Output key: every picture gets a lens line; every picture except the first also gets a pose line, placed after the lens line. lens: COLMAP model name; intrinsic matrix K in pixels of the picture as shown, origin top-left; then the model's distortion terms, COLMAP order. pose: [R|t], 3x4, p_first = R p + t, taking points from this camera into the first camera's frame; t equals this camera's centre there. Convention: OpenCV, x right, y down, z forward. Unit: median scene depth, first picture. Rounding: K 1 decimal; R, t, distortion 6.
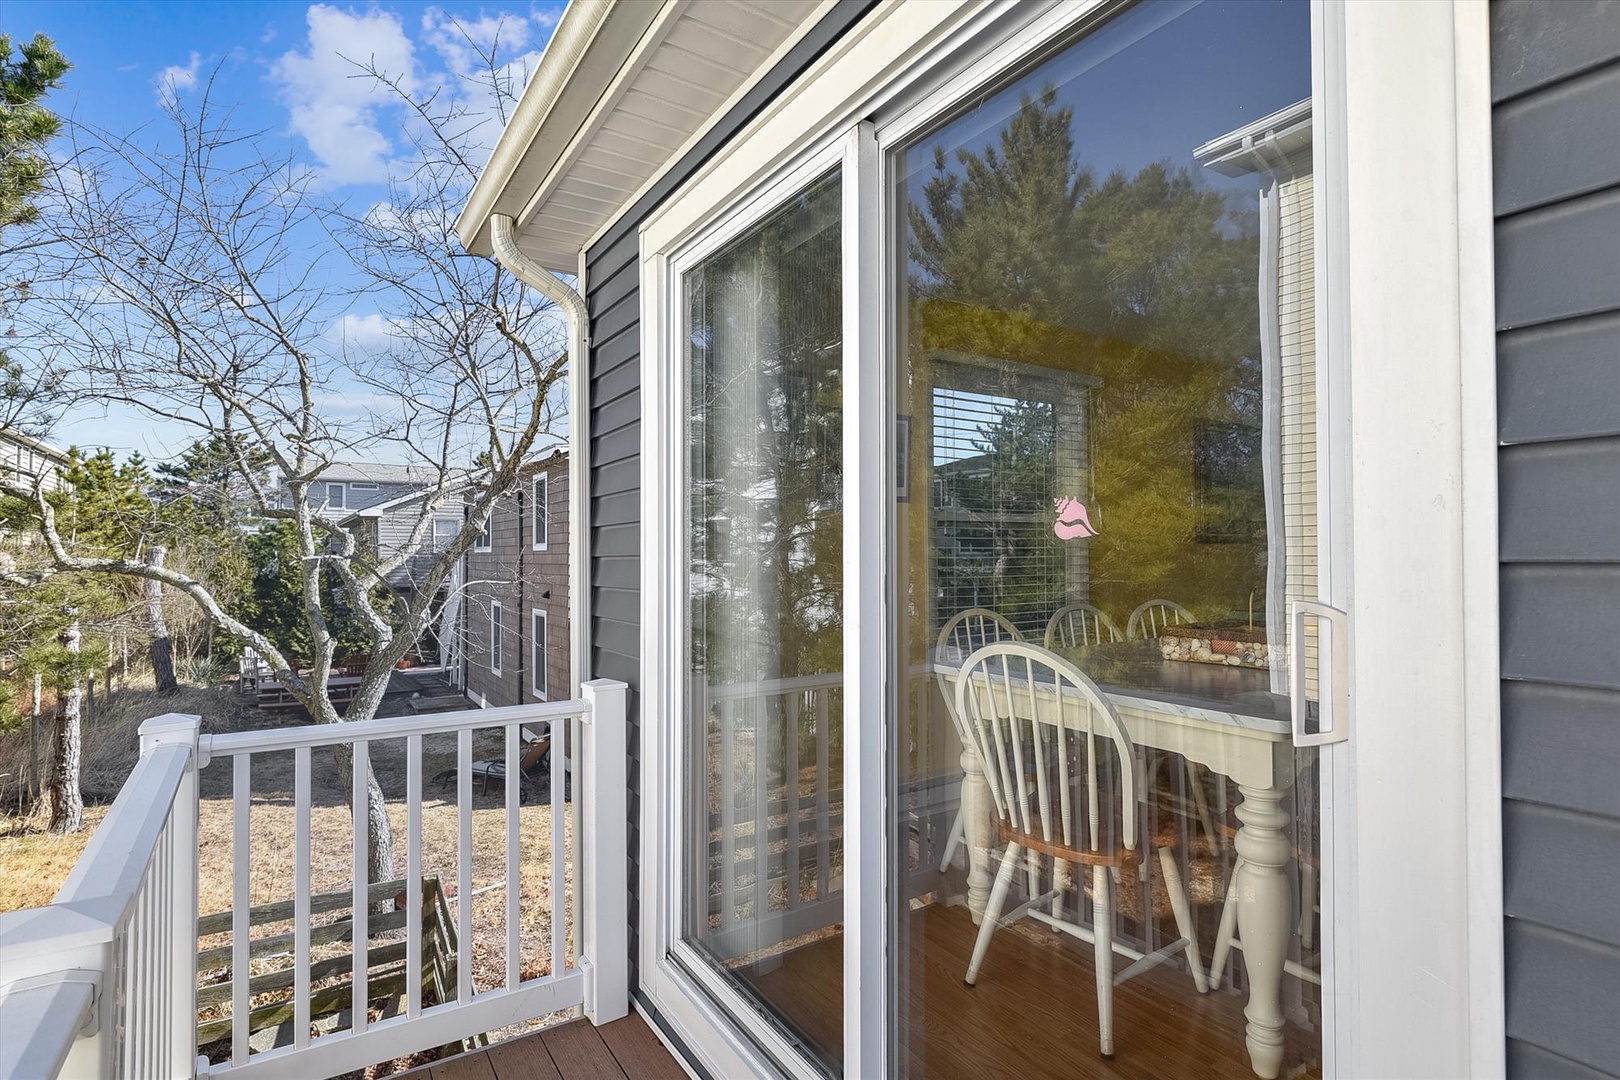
lens RADIAL K [[801.7, 0, 812.5], [0, 801.7, 543.0], [0, 0, 1]] dist [-0.009074, -0.001240]
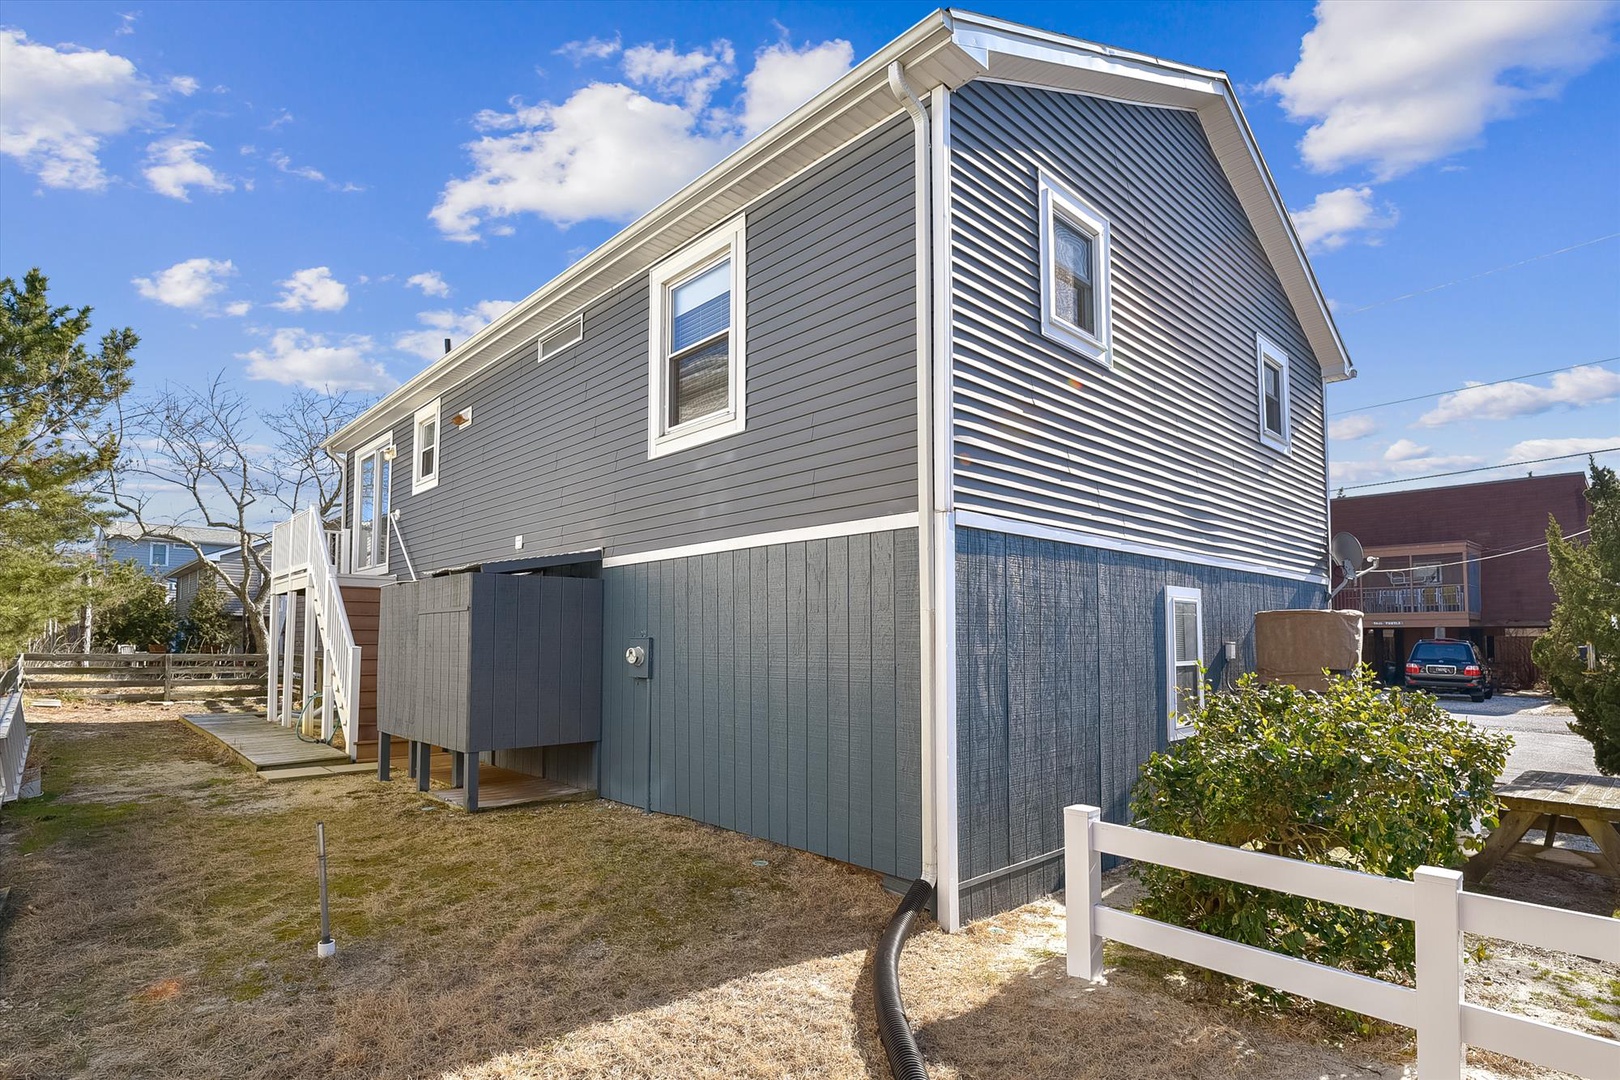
lens RADIAL K [[804.5, 0, 810.0], [0, 804.5, 540.0], [0, 0, 1]] dist [-0.010944, -0.000920]
pose [[0.982731, 0.007321, 0.184896, 0.627226], [0.012789, 0.994140, -0.107342, 0.300685], [-0.184598, 0.107853, 0.976878, -1.684557]]
